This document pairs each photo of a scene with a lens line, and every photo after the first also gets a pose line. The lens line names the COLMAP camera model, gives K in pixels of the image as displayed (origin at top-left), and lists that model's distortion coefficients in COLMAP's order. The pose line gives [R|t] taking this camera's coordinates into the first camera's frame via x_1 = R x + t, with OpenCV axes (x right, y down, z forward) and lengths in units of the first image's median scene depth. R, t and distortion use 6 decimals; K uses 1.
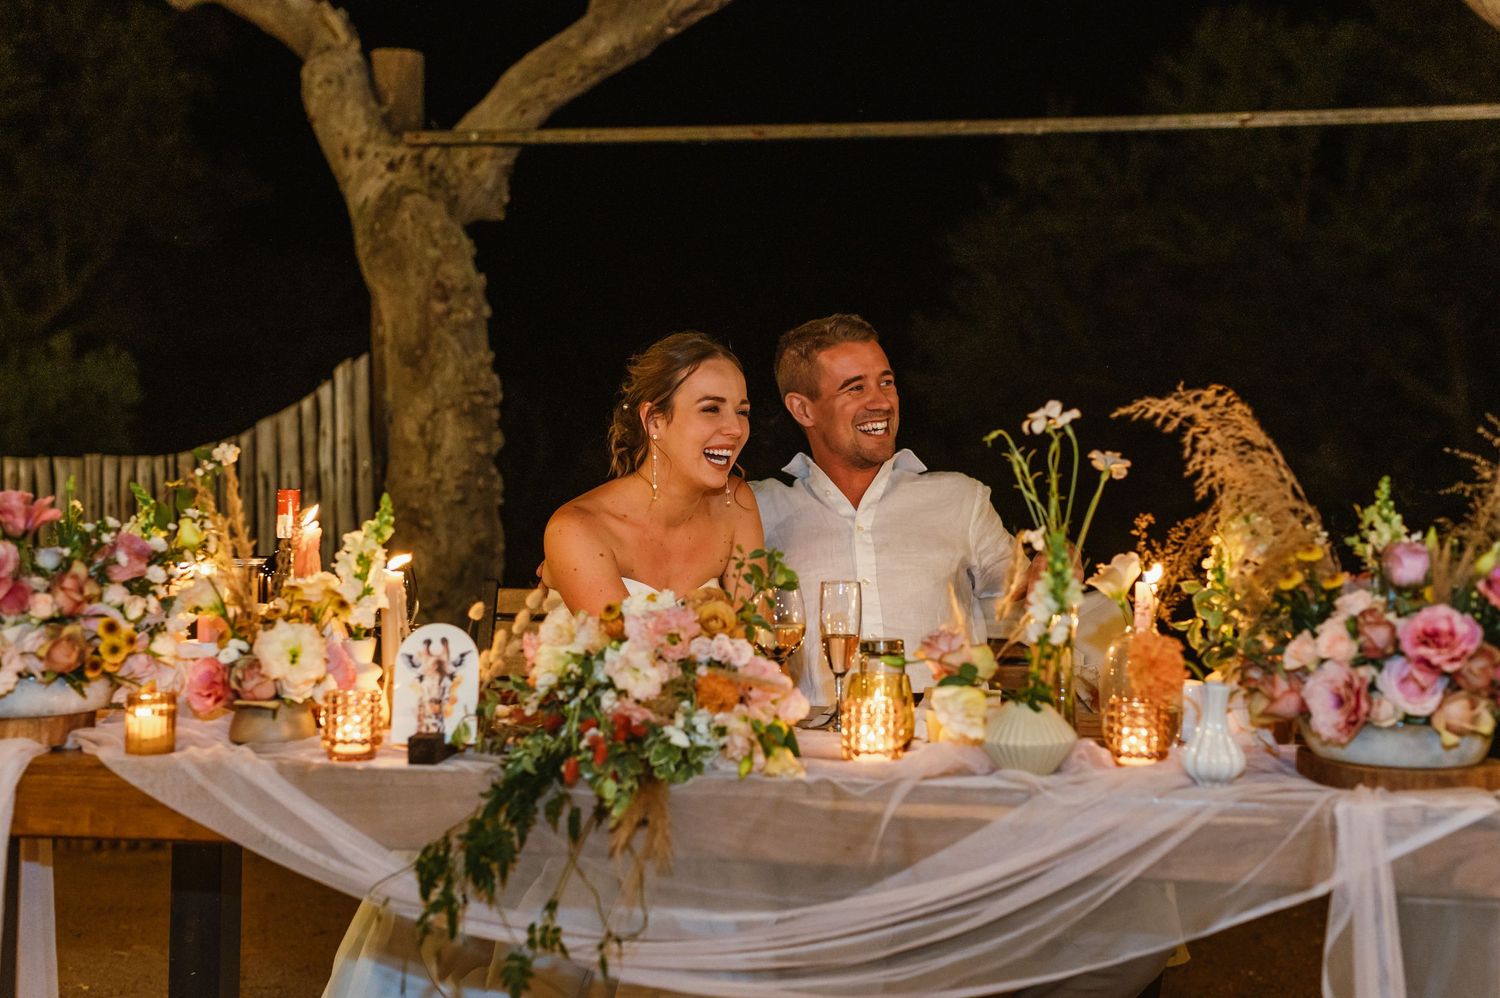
lens RADIAL K [[2063.0, 0, 750.0], [0, 2063.0, 499.0], [0, 0, 1]] dist [0.122712, 0.125939]
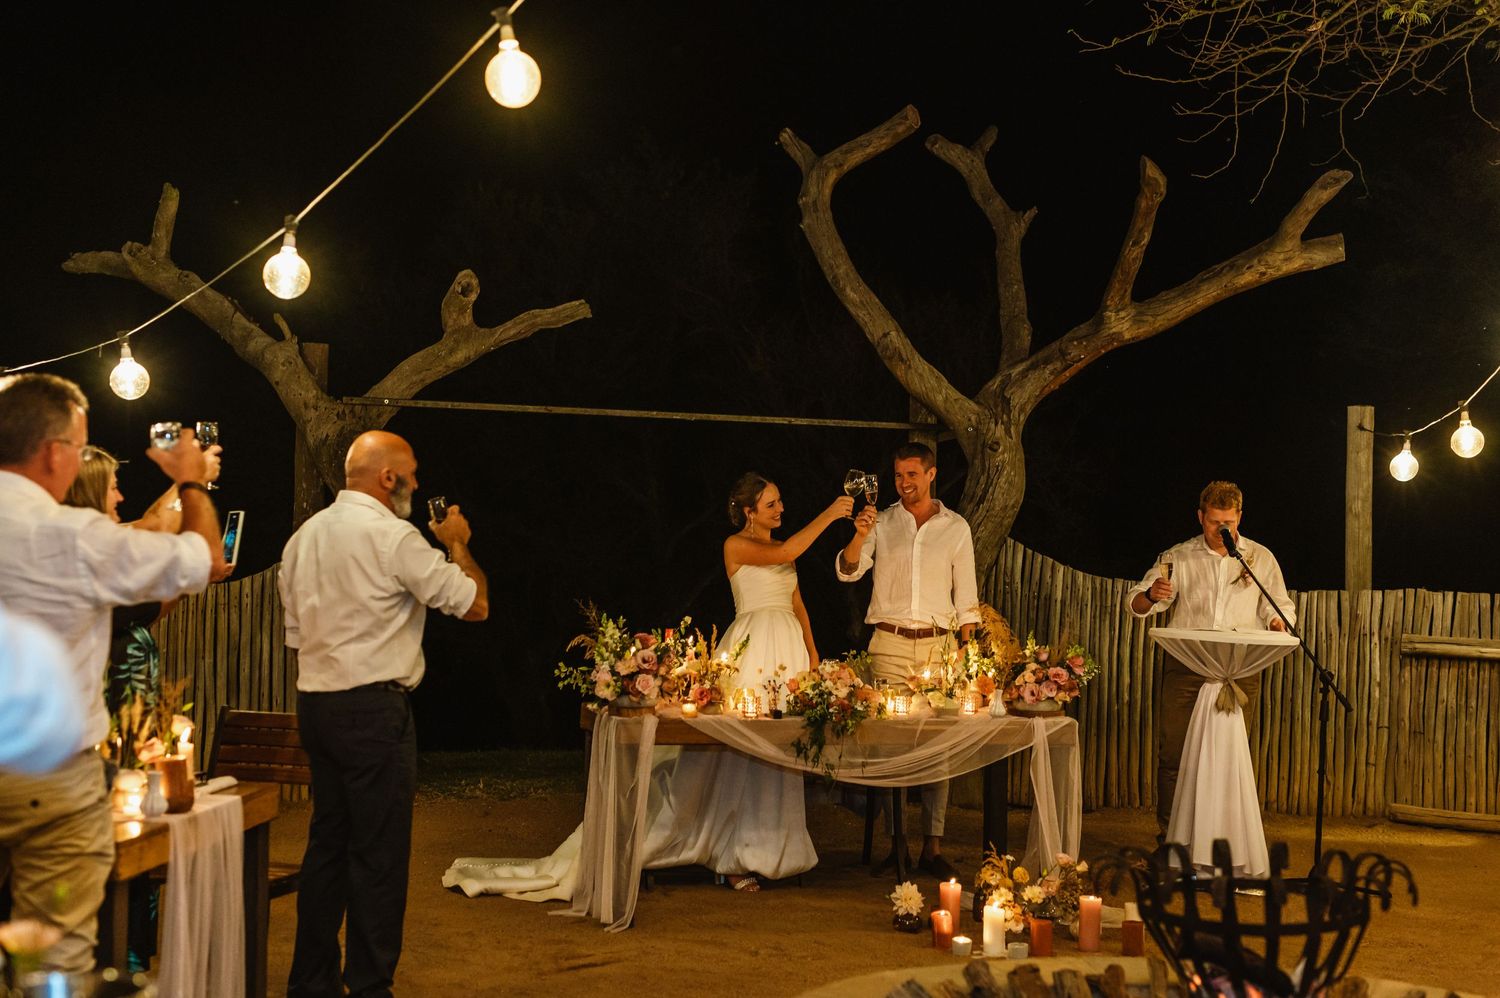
lens RADIAL K [[2122.3, 0, 751.9], [0, 2122.3, 494.0], [0, 0, 1]] dist [0.116142, -0.083837]
pose [[0.895351, 0.025636, 0.444622, -1.631974], [-0.015723, 0.999539, -0.025971, -0.132178], [-0.445083, 0.016263, 0.895341, -1.899922]]
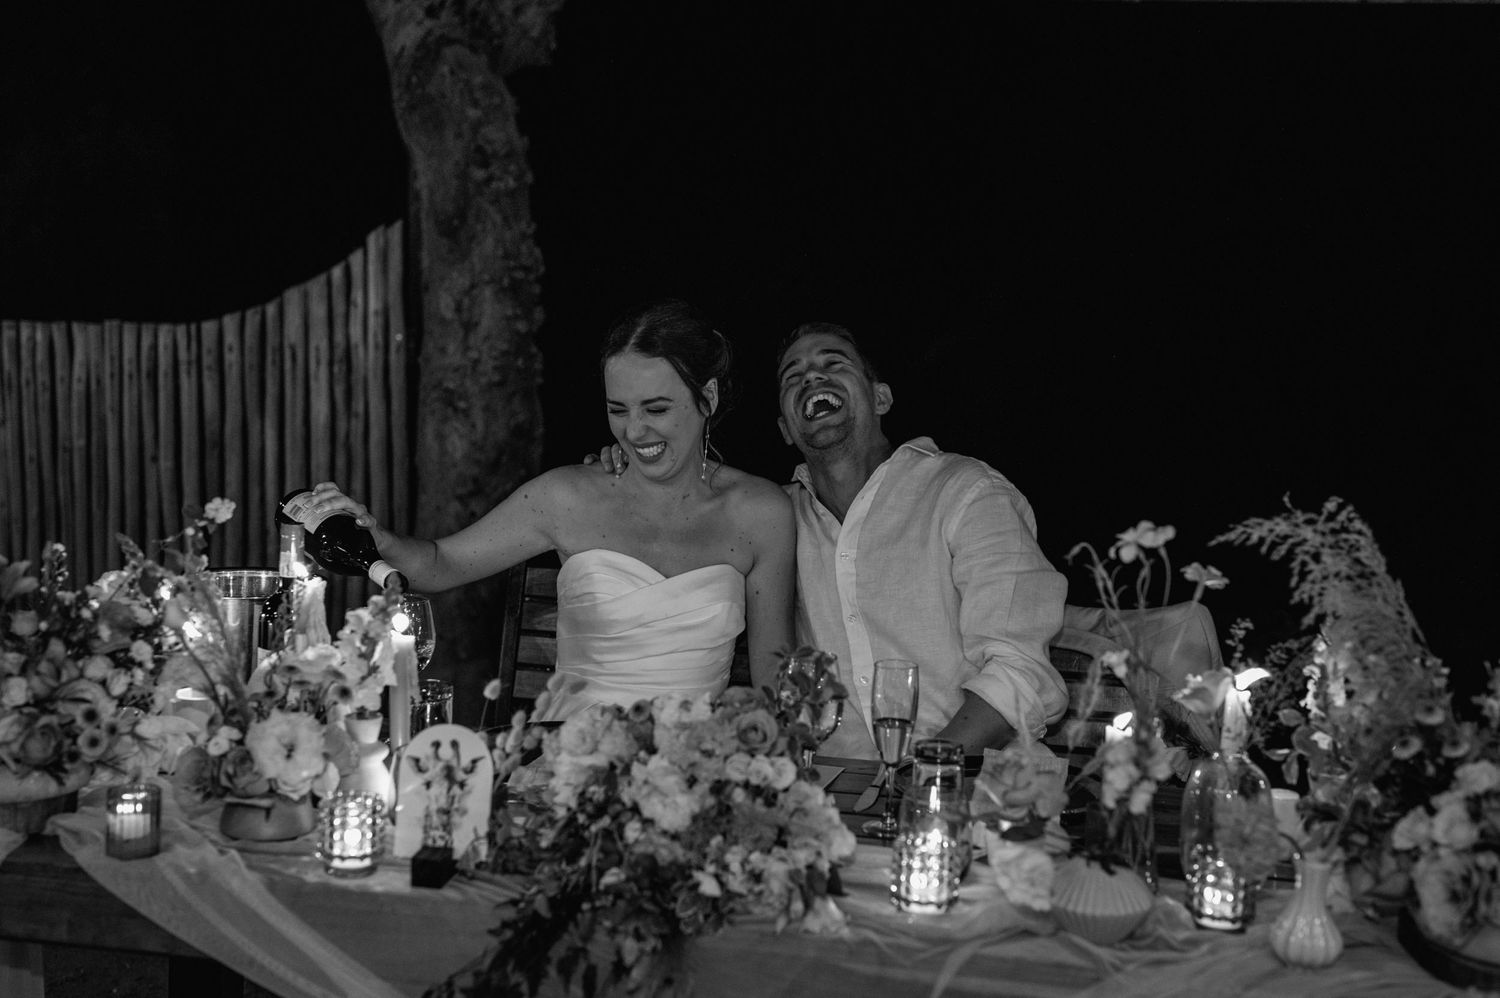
lens RADIAL K [[2122.3, 0, 751.9], [0, 2122.3, 494.0], [0, 0, 1]] dist [0.116142, -0.083837]
pose [[0.999110, 0.034317, -0.024523, 0.001058], [-0.031294, 0.992928, 0.114515, -0.150617], [0.028280, -0.113646, 0.993119, 0.093006]]
